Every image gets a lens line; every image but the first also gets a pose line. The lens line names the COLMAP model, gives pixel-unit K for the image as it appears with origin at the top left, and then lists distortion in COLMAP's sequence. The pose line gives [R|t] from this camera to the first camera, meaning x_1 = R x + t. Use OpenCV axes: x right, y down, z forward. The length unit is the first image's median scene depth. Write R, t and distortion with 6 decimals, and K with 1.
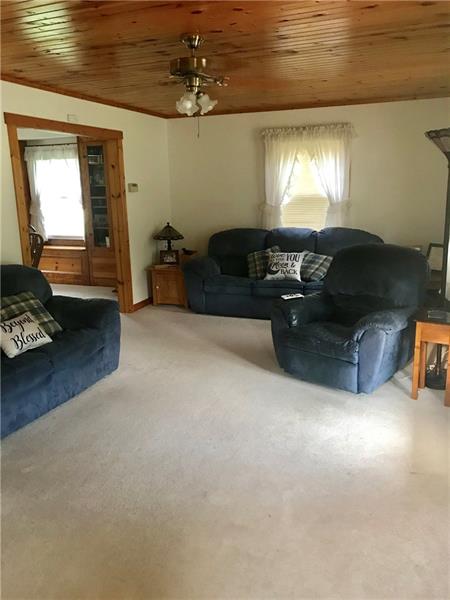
lens RADIAL K [[501.9, 0, 226.1], [0, 501.9, 301.5], [0, 0, 1]] dist [0.040731, 0.003778]
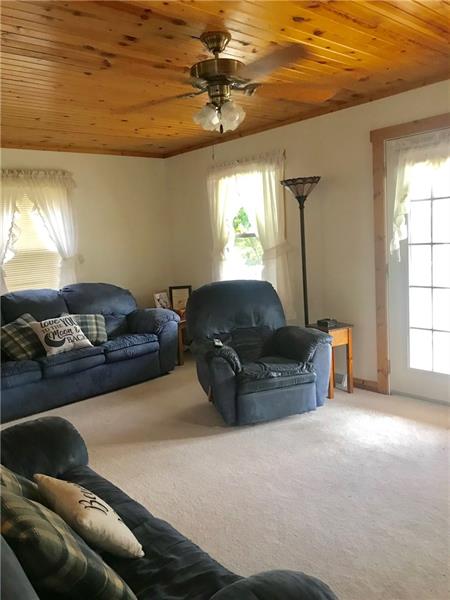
lens RADIAL K [[501.9, 0, 225.3], [0, 501.9, 298.0], [0, 0, 1]] dist [0.040731, 0.003778]
pose [[0.450341, -0.118272, 0.884988, -0.463701], [0.252004, 0.967726, 0.001093, -0.060264], [-0.856555, 0.222529, 0.465612, 0.380214]]
